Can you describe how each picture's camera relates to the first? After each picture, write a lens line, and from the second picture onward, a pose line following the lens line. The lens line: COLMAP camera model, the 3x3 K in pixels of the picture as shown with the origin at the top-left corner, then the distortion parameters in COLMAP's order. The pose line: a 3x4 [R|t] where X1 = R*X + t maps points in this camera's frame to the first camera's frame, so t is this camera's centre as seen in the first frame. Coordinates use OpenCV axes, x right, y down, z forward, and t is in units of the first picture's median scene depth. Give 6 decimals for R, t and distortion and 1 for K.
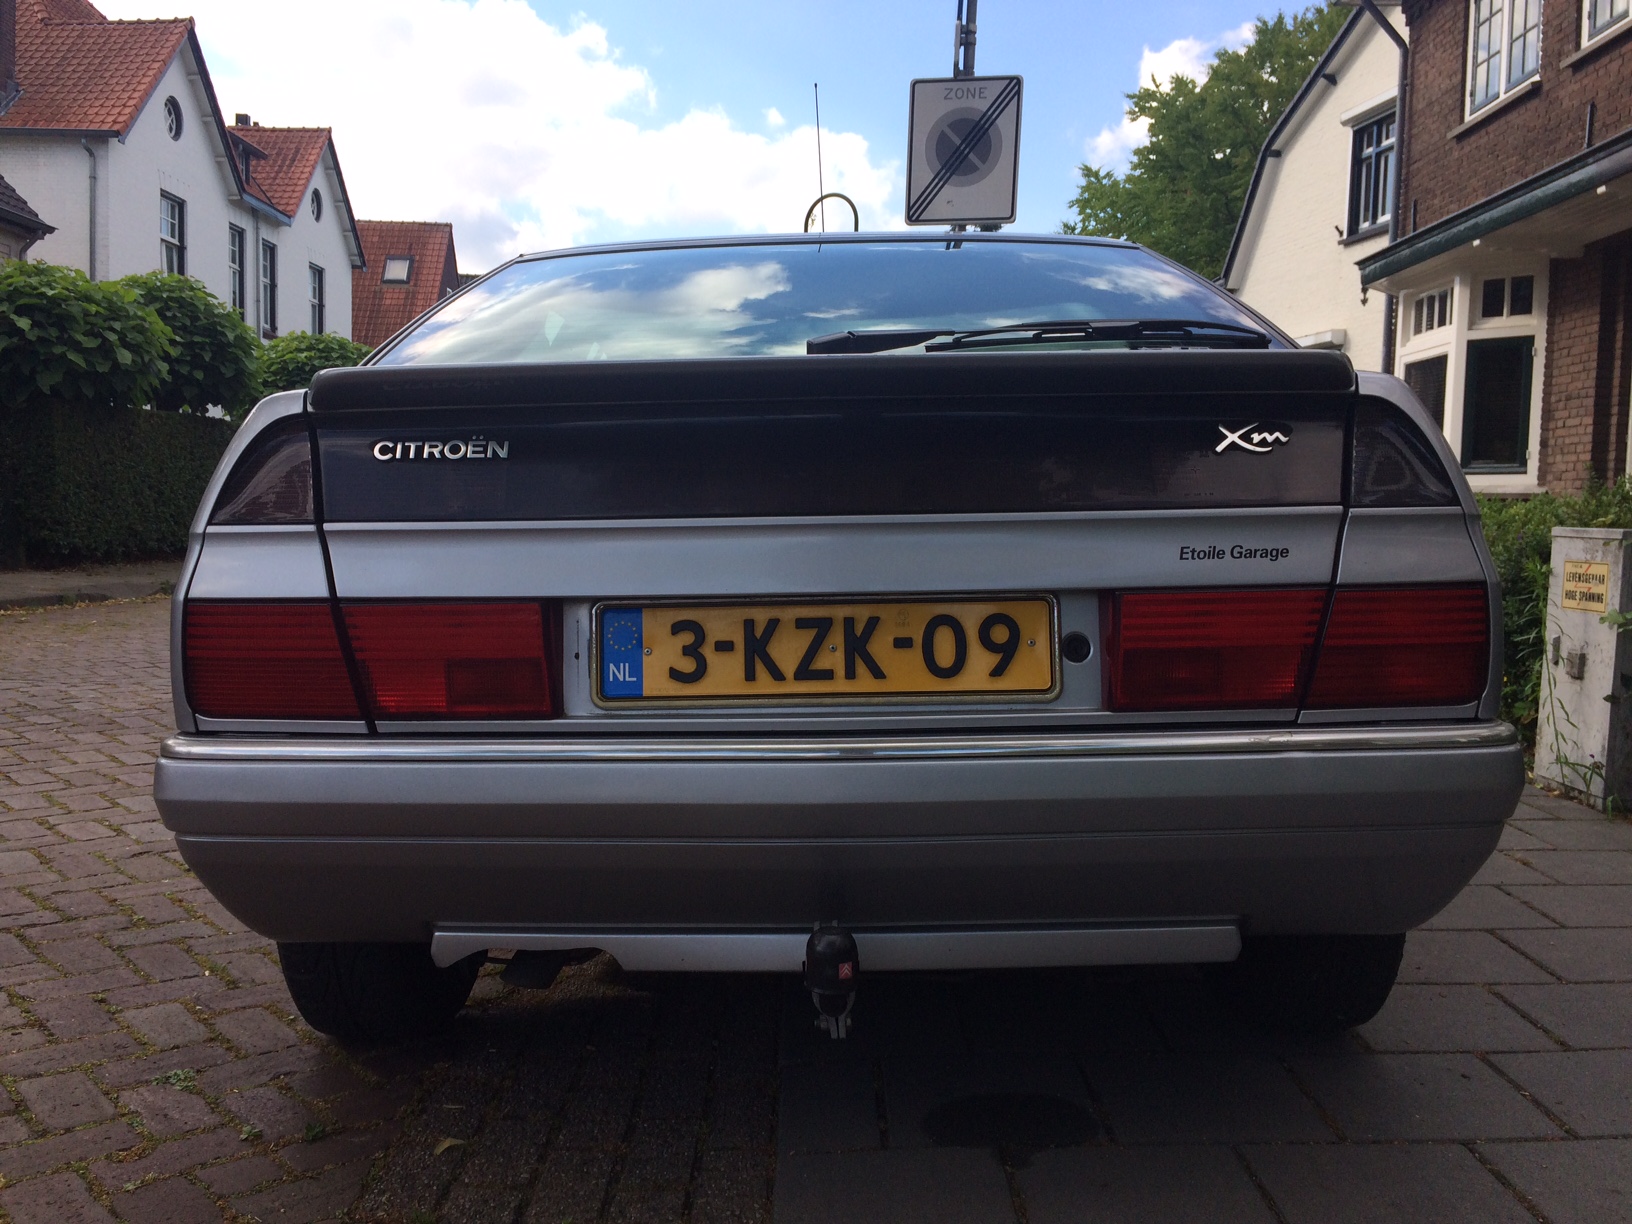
lens RADIAL K [[1403.3, 0, 802.0], [0, 1403.3, 610.8], [0, 0, 1]] dist [0.085896, -0.141893]
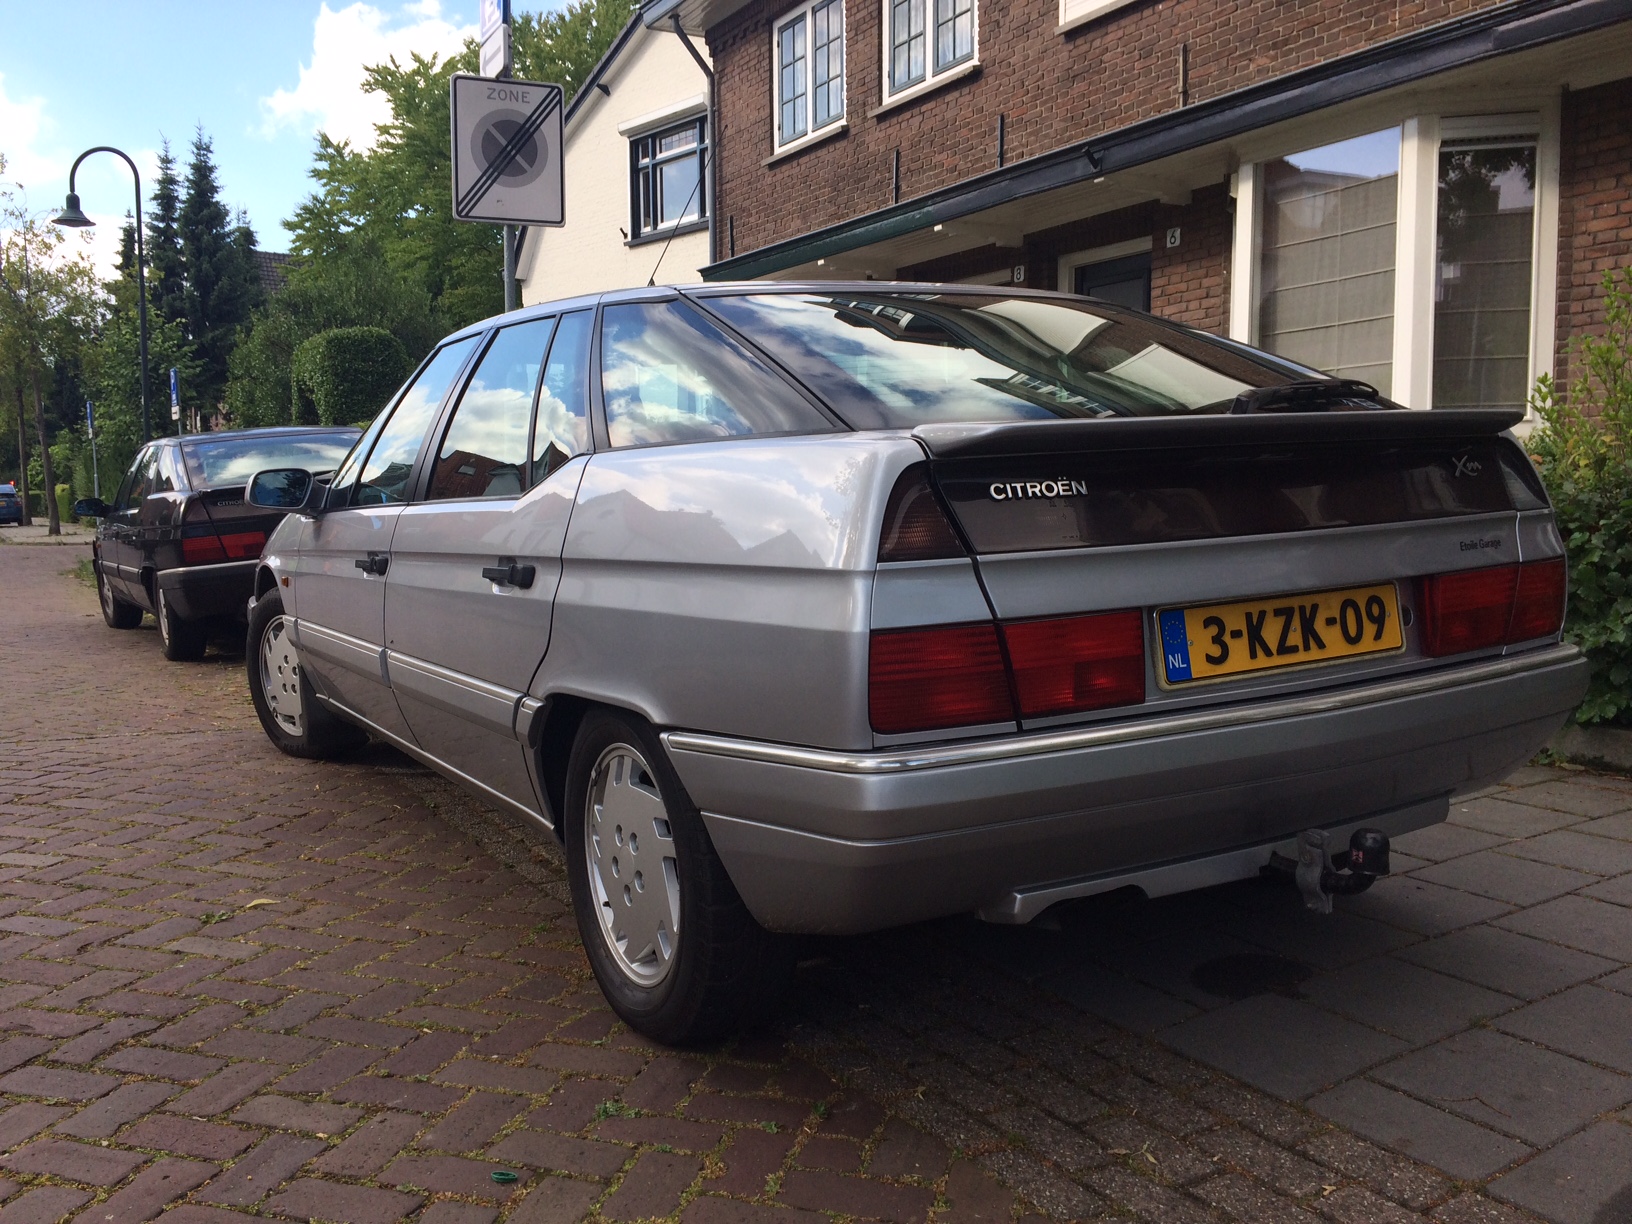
lens RADIAL K [[1403.3, 0, 802.0], [0, 1403.3, 610.8], [0, 0, 1]] dist [0.085896, -0.141893]
pose [[0.850844, -0.070458, 0.520674, -0.921504], [0.062836, 0.997501, 0.032301, -0.054559], [-0.521648, 0.005234, 0.853145, 0.078698]]
